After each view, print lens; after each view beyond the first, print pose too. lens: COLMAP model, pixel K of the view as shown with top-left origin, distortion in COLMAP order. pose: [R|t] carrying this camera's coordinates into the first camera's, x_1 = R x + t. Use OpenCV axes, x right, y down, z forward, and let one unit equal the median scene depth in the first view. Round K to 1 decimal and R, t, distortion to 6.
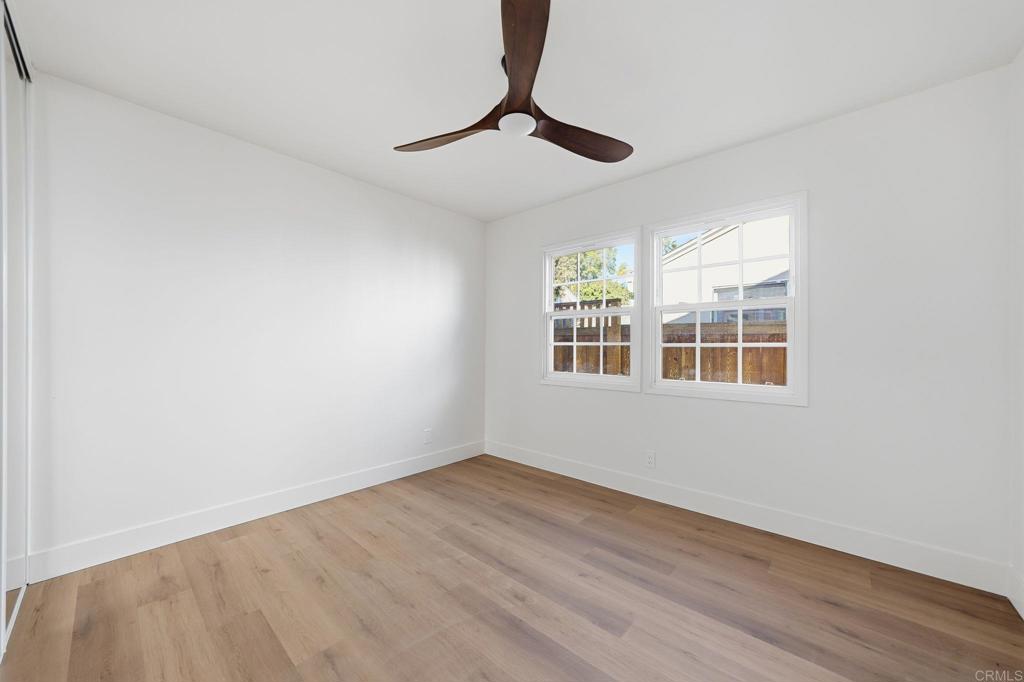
lens RADIAL K [[363.8, 0, 507.7], [0, 363.8, 352.6], [0, 0, 1]] dist [-0.000255, 0.000149]
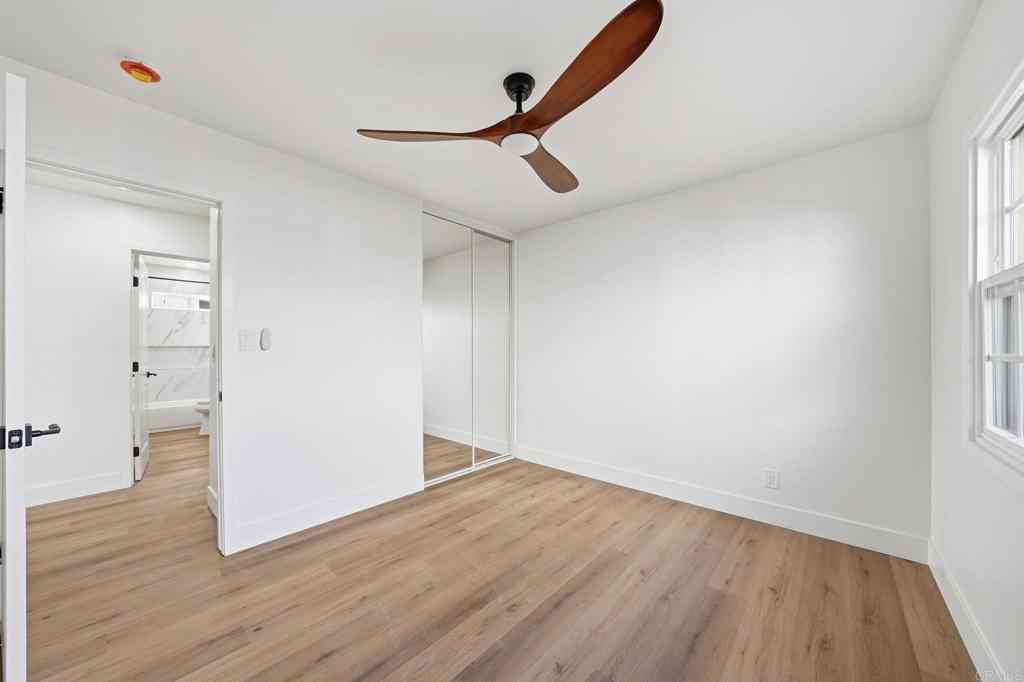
lens RADIAL K [[363.8, 0, 507.7], [0, 363.8, 352.6], [0, 0, 1]] dist [-0.000255, 0.000149]
pose [[0.004592, -0.007745, -0.999959, 0.813976], [-0.004203, 0.999961, -0.007765, -0.015451], [0.999981, 0.004239, 0.004559, 0.768183]]
